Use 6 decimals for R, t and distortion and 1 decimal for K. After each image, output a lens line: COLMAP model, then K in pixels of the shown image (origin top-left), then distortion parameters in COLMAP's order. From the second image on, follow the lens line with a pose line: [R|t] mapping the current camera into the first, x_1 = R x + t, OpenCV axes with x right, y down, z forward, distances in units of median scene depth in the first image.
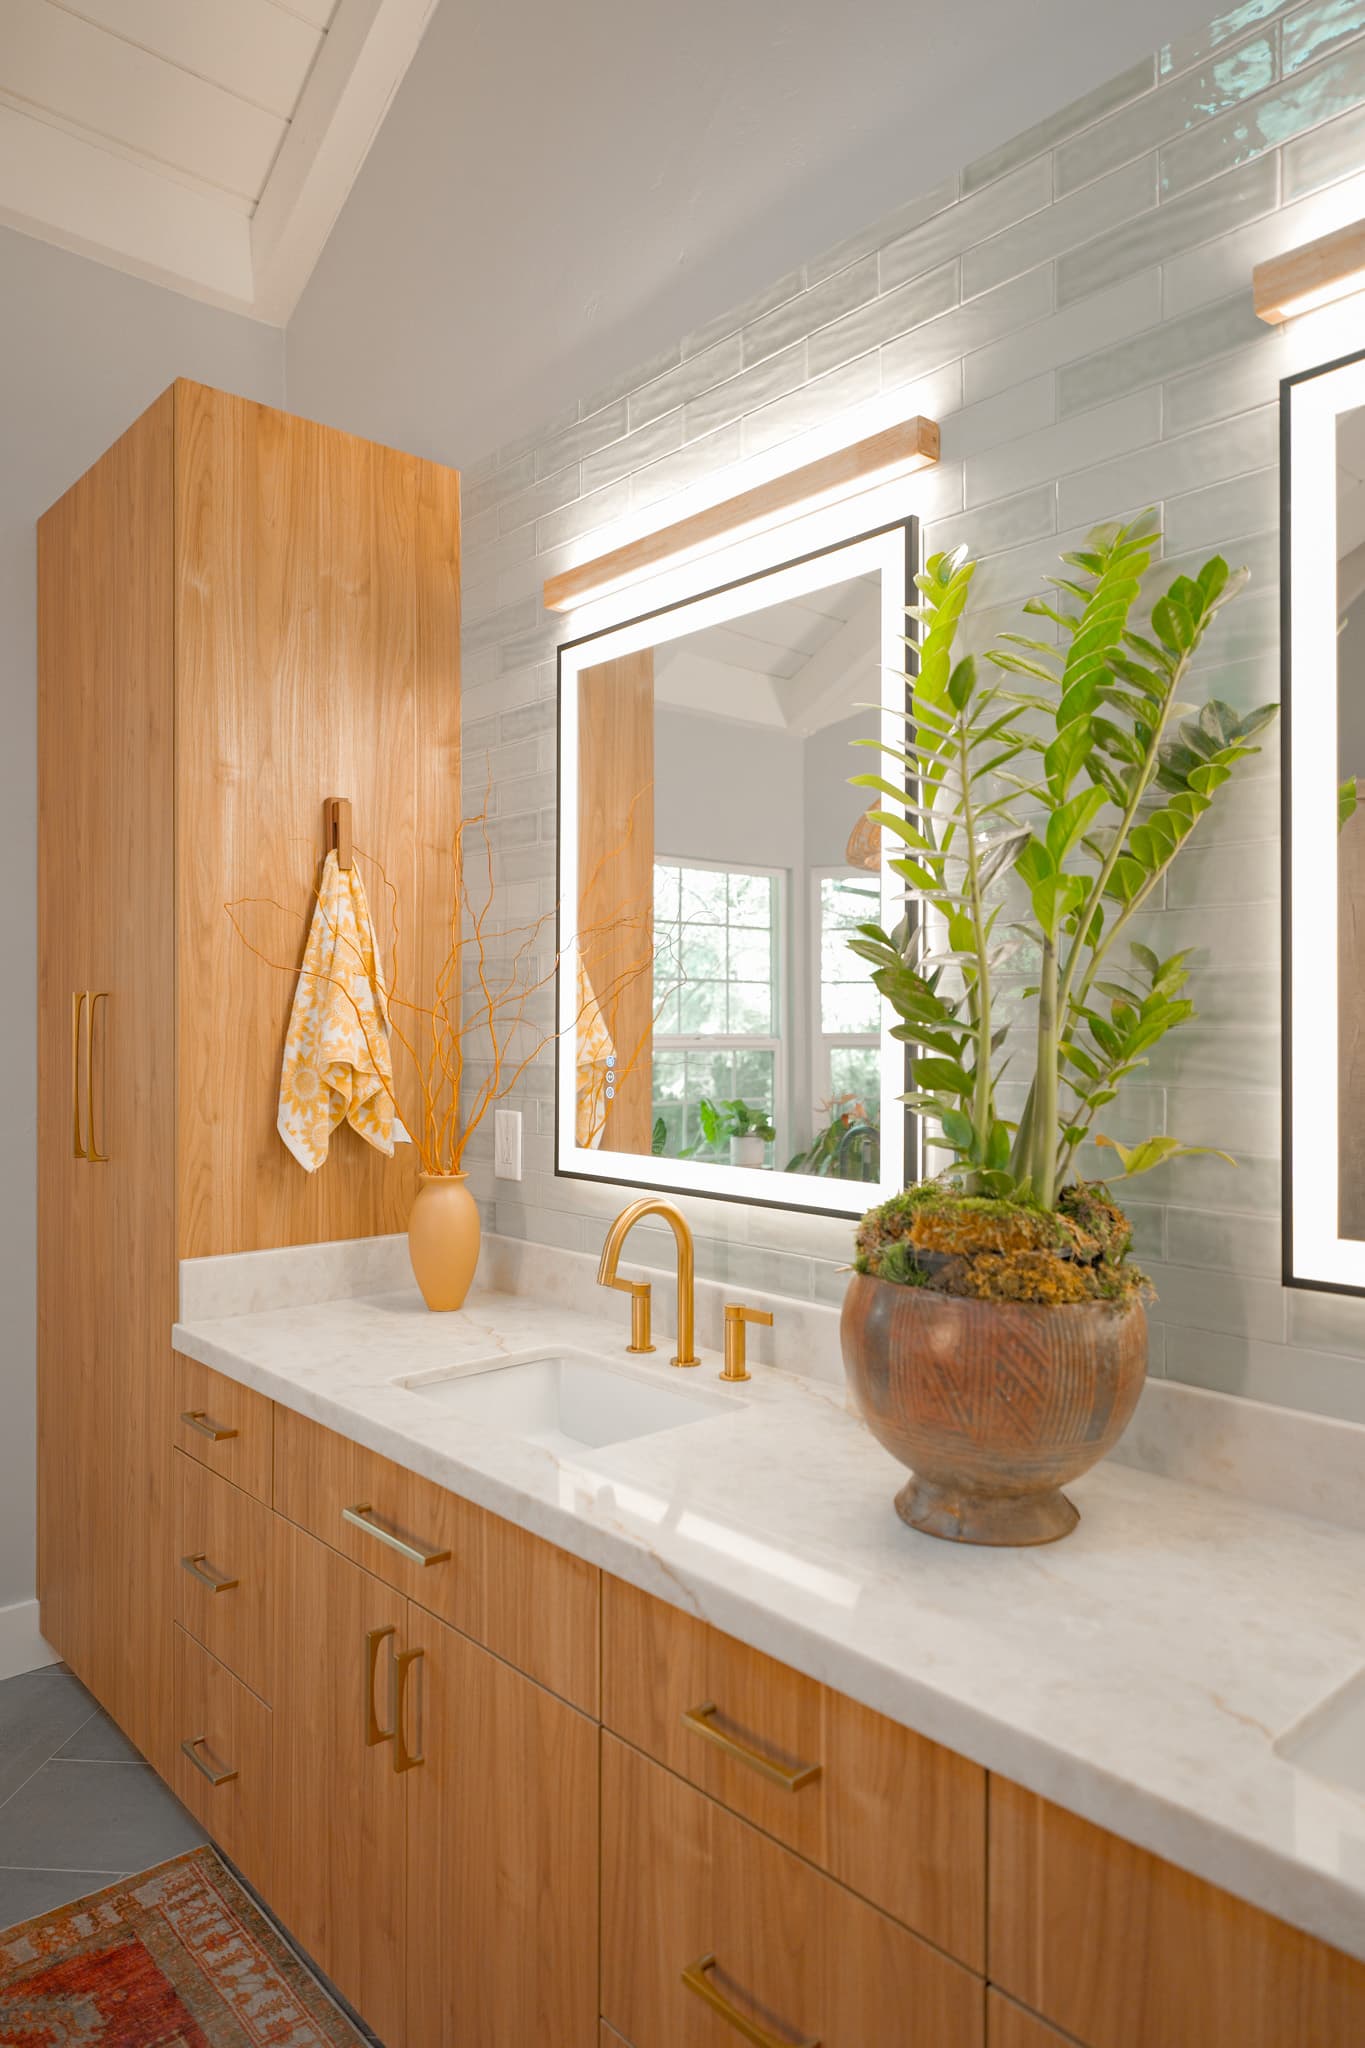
lens RADIAL K [[1267.2, 0, 697.6], [0, 1267.2, 1023.7], [0, 0, 1]] dist [0.002324, -0.000849]
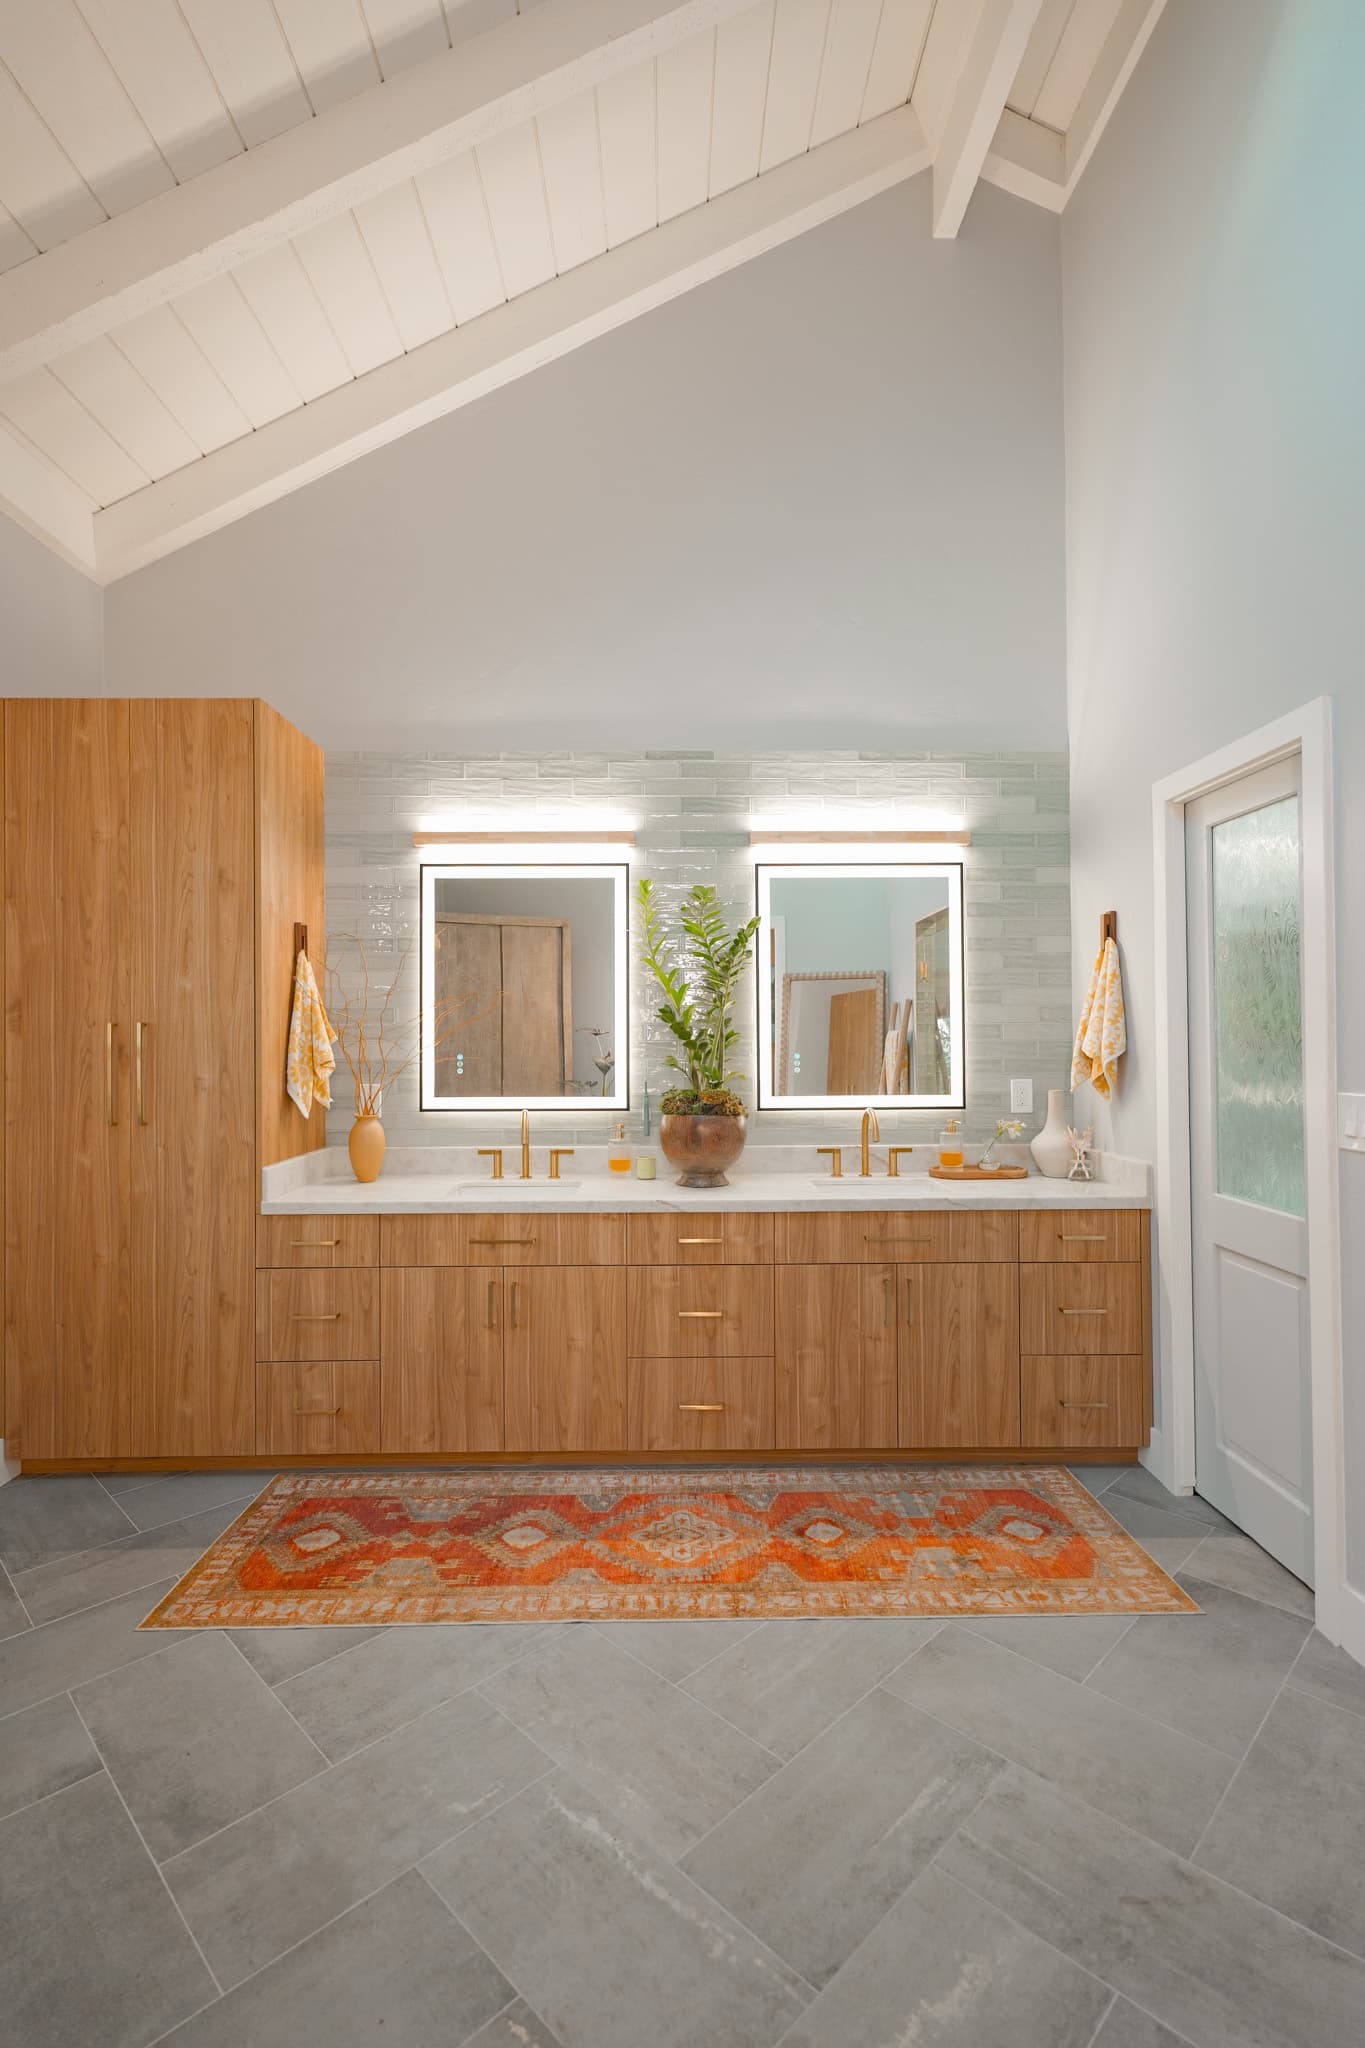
lens RADIAL K [[927.1, 0, 664.4], [0, 927.1, 1022.5], [0, 0, 1]] dist [0.006054, -0.001006]
pose [[0.679266, 0.006530, 0.733863, -1.085302], [0.004135, 0.999910, -0.012725, -0.009406], [-0.733880, 0.011679, 0.679179, -0.402065]]
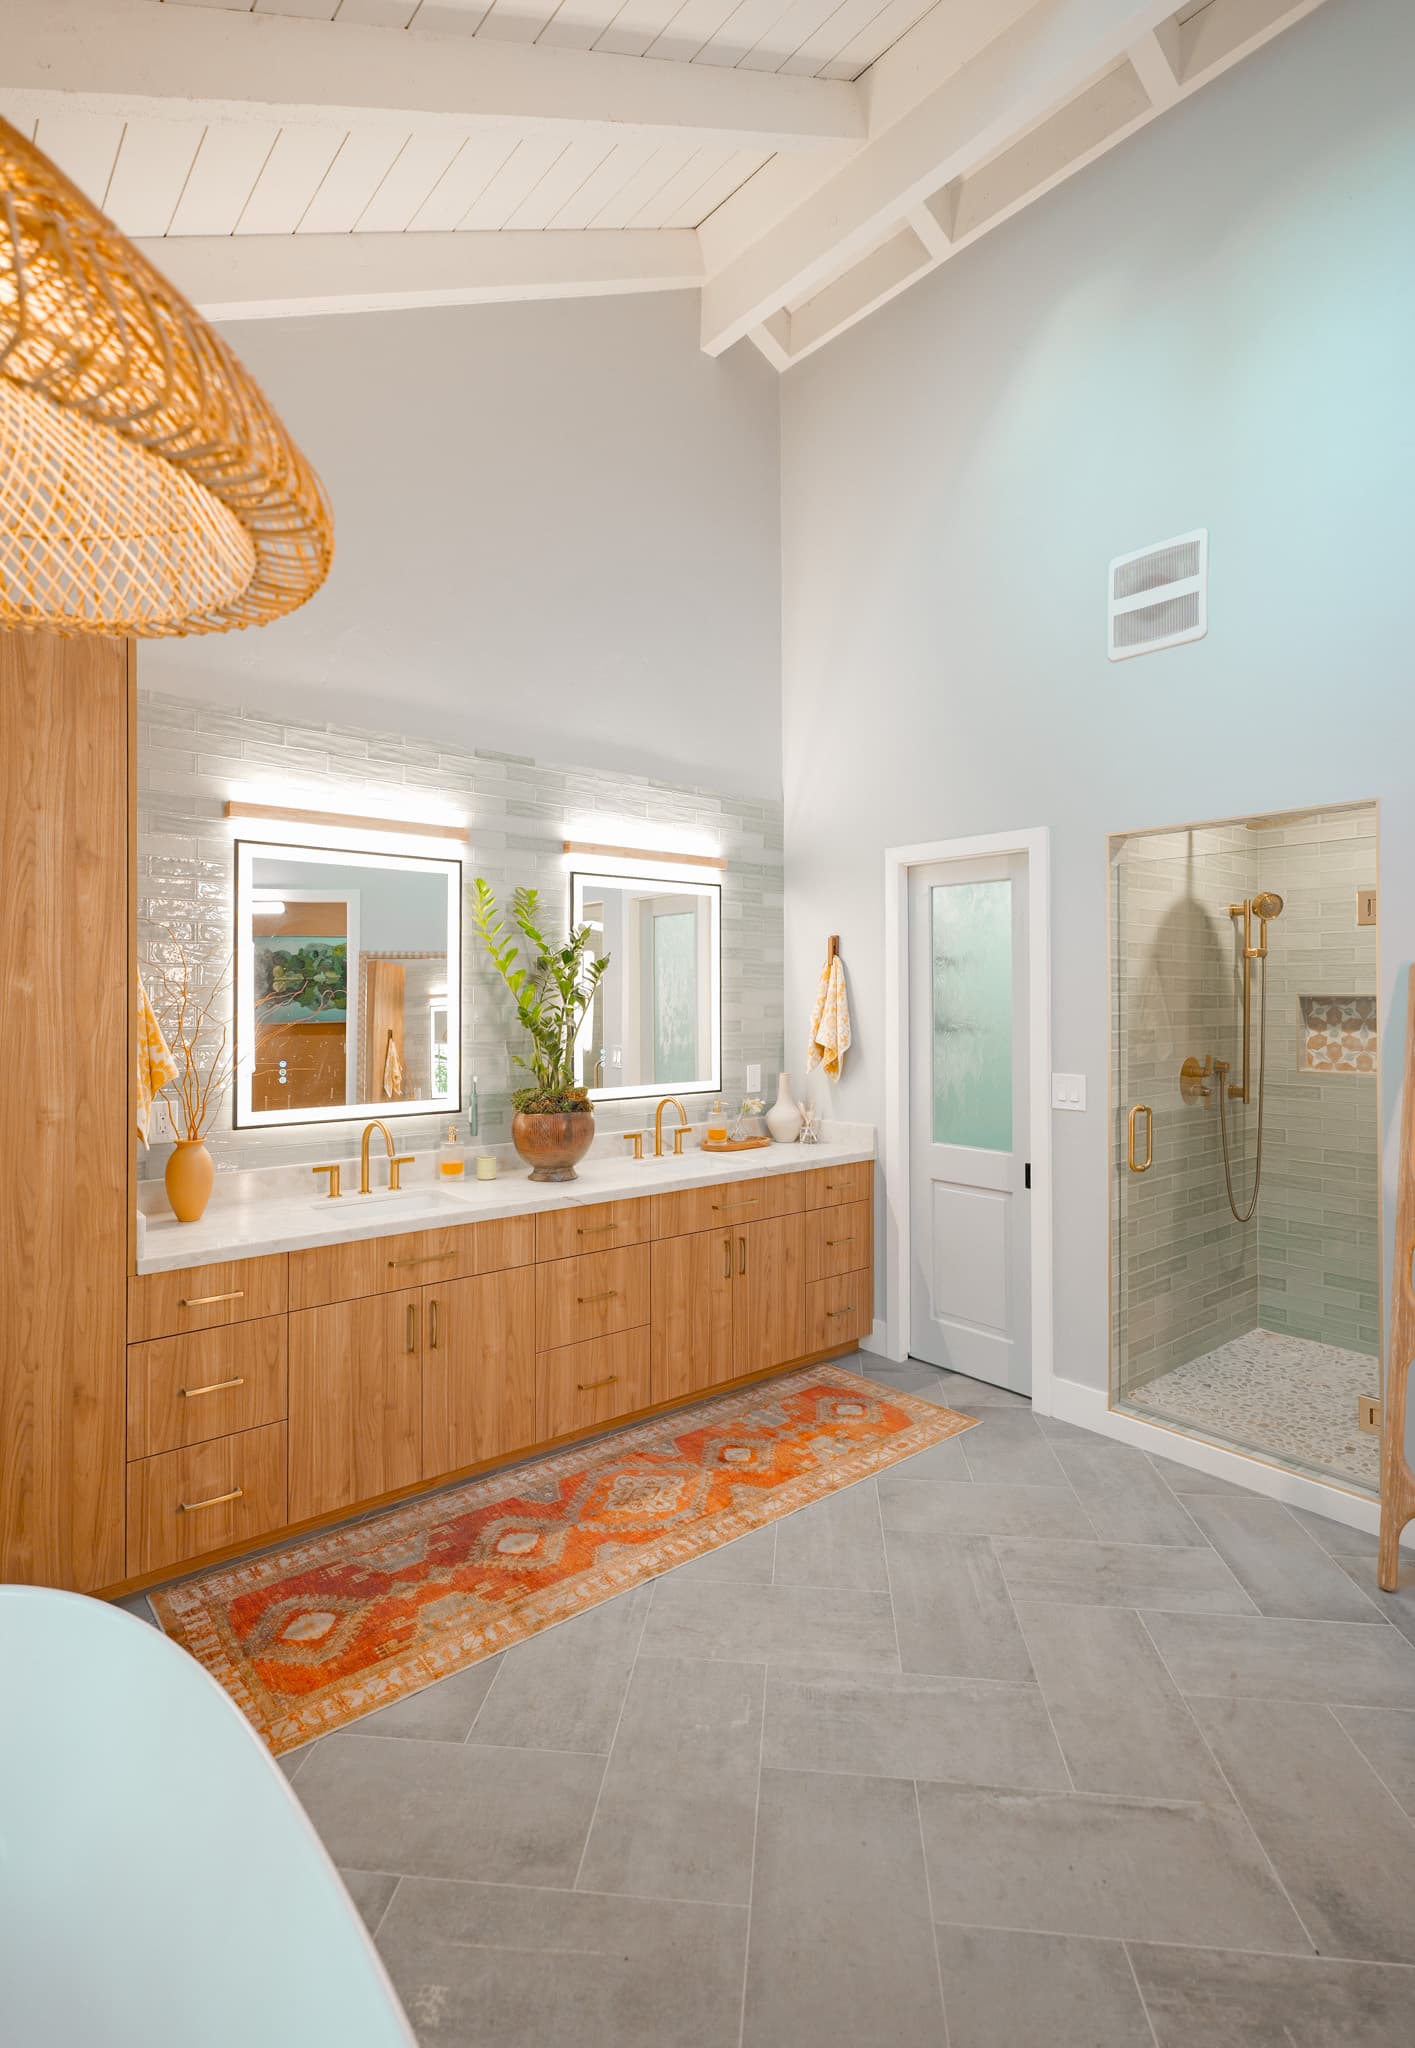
lens RADIAL K [[998.2, 0, 677.7], [0, 998.2, 981.7], [0, 0, 1]] dist [0.003322, 0.003801]
pose [[0.071983, 0.012972, 0.997321, -1.656353], [-0.000616, 0.999916, -0.012962, -0.082625], [-0.997406, 0.000318, 0.071985, 0.292869]]
